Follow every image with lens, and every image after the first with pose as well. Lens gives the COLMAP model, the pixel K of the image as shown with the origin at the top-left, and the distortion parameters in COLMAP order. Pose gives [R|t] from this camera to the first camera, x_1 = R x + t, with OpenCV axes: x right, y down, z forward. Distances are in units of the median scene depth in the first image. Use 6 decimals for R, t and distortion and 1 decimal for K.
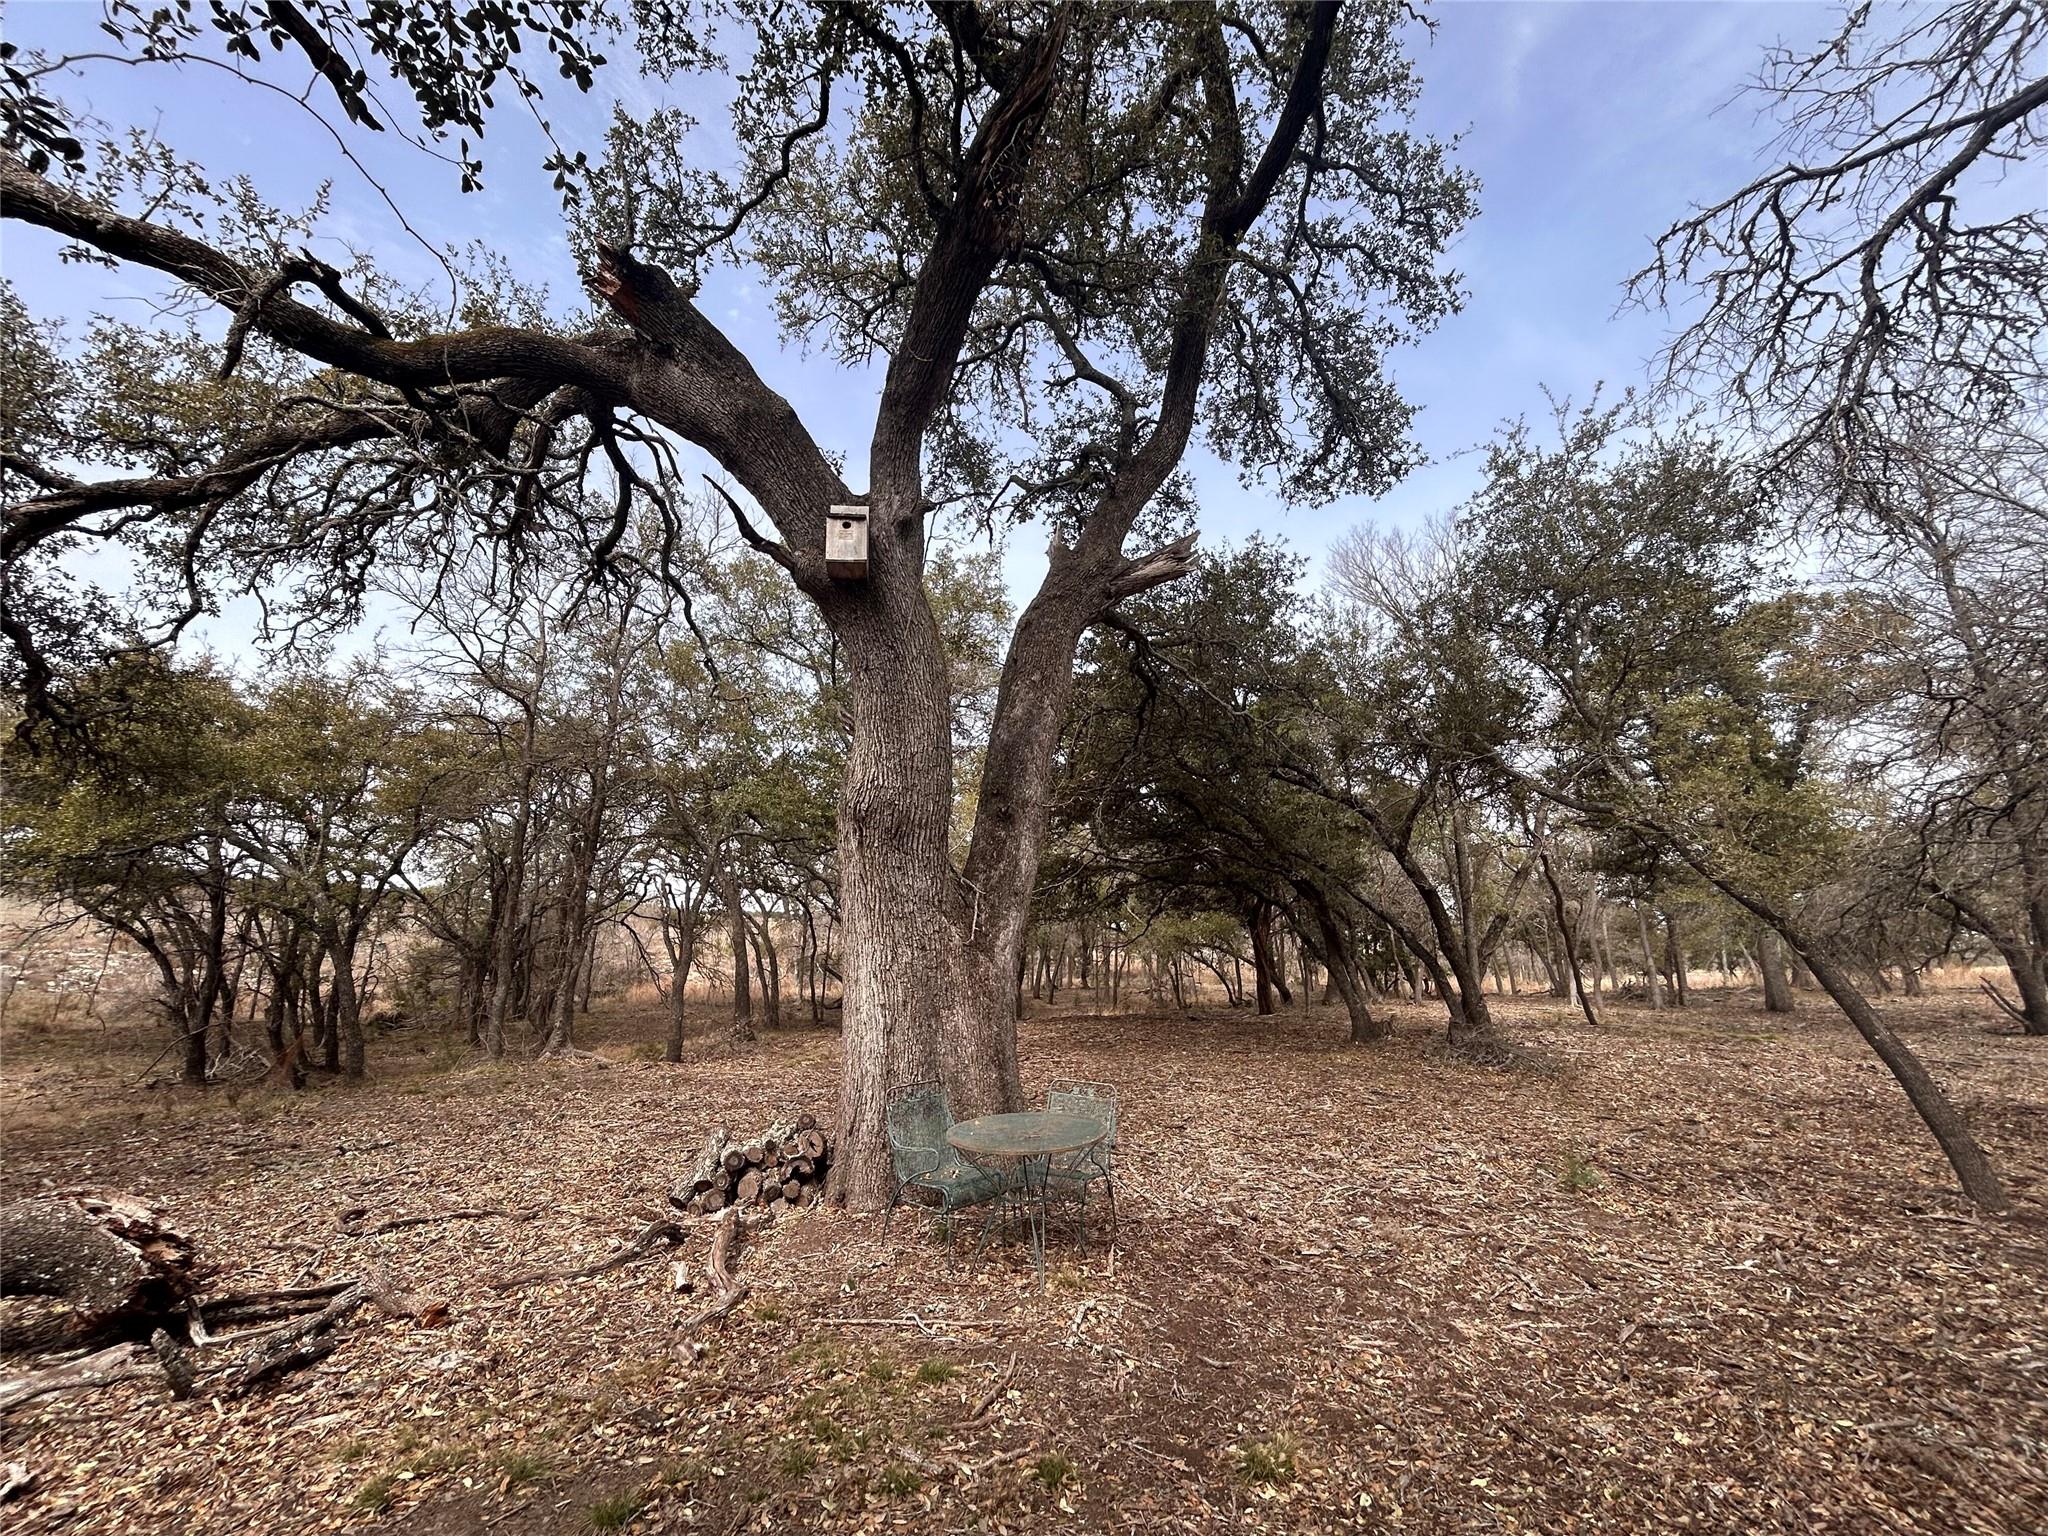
lens RADIAL K [[836.1, 0, 1024.0], [0, 836.1, 768.0], [0, 0, 1]] dist [-0.004746, 0.002452]
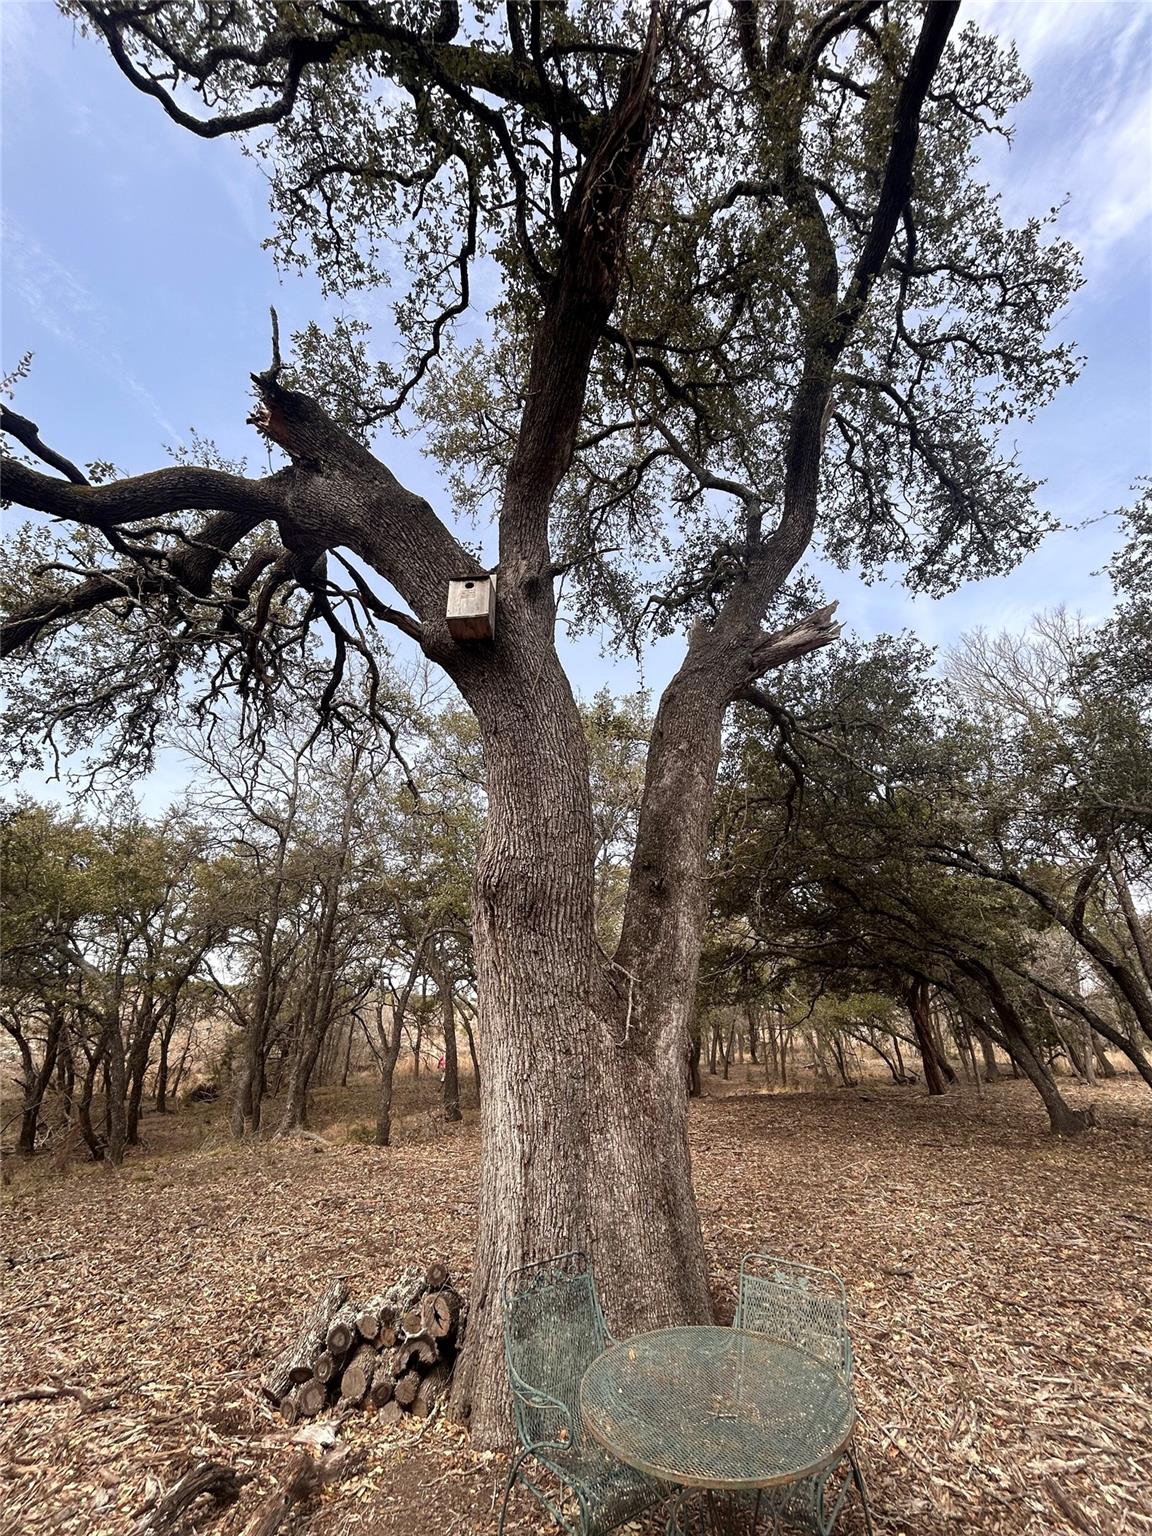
lens RADIAL K [[627.1, 0, 576.0], [0, 627.1, 768.0], [0, 0, 1]] dist [-0.004746, 0.002452]
pose [[0.983698, -0.075895, -0.163028, 0.006724], [0.045846, 0.982463, -0.180735, 0.032236], [0.173886, 0.170315, 0.969926, 0.216195]]
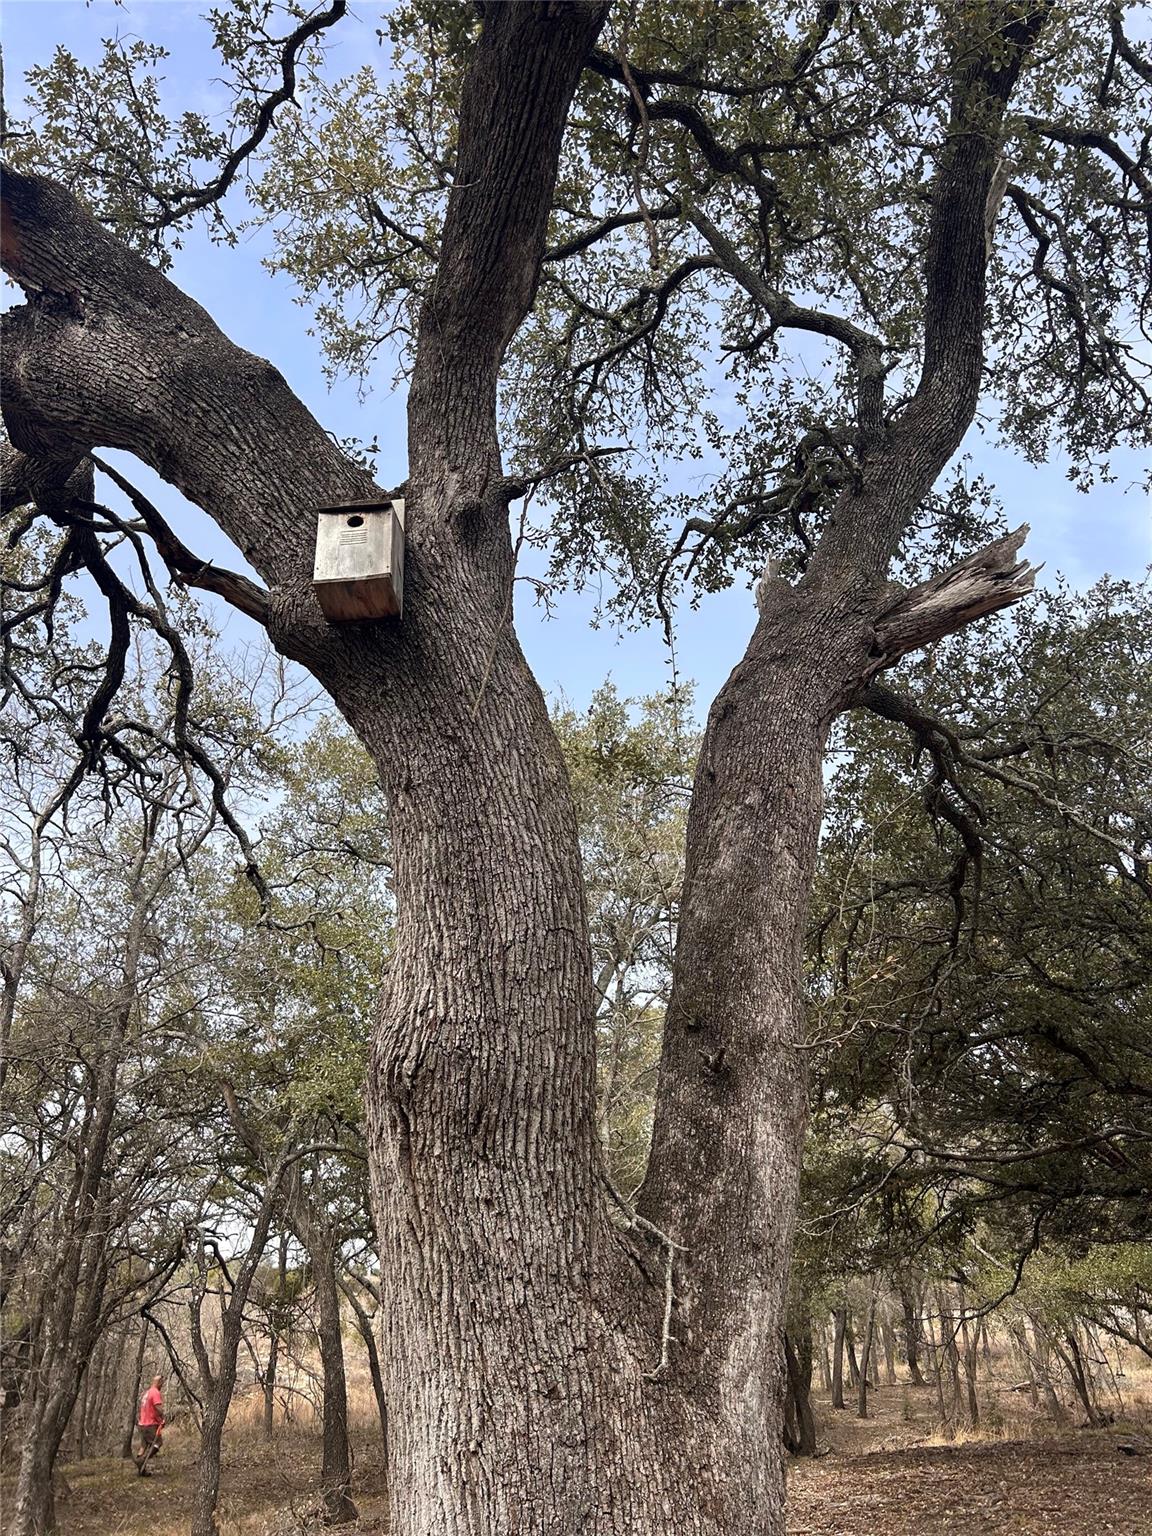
lens RADIAL K [[1158.1, 0, 578.8], [0, 1158.1, 762.4], [0, 0, 1]] dist [0.046640, -0.047973]
pose [[0.983671, -0.108009, -0.143961, 0.010599], [0.072586, 0.970047, -0.231820, 0.023770], [0.164687, 0.217586, 0.962047, 0.211033]]
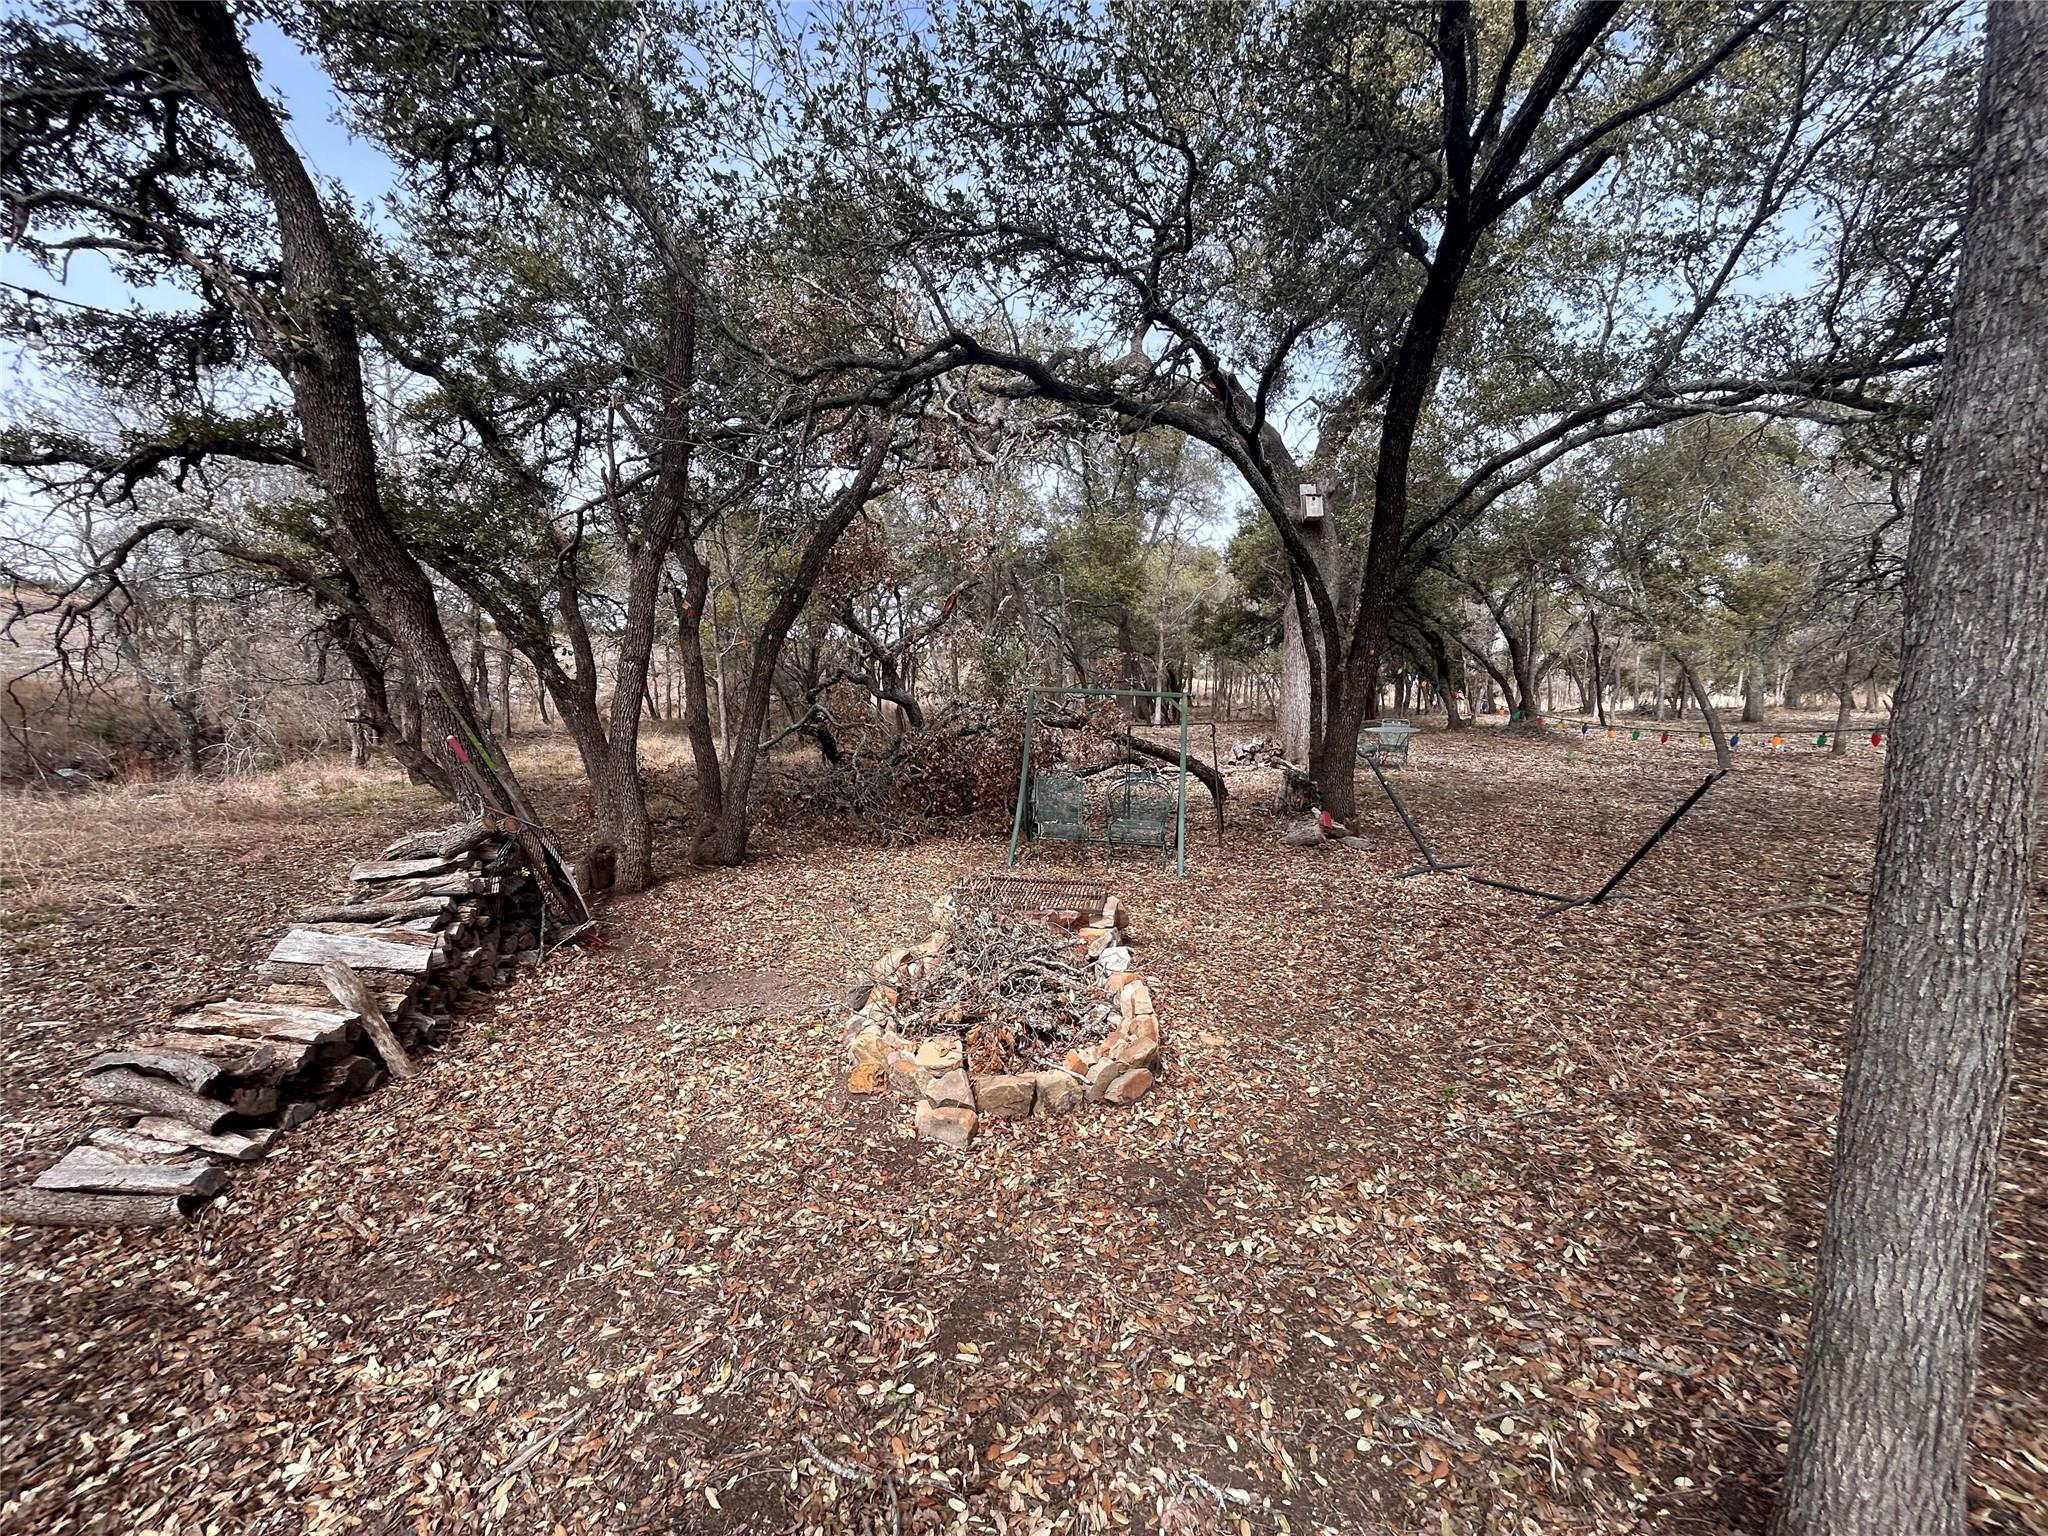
lens RADIAL K [[836.1, 0, 1024.0], [0, 836.1, 768.0], [0, 0, 1]] dist [-0.004746, 0.002452]
pose [[0.998999, -0.016460, -0.041596, -0.568827], [0.028145, 0.954018, 0.298425, -0.174745], [0.034771, -0.299296, 0.953526, -0.939576]]
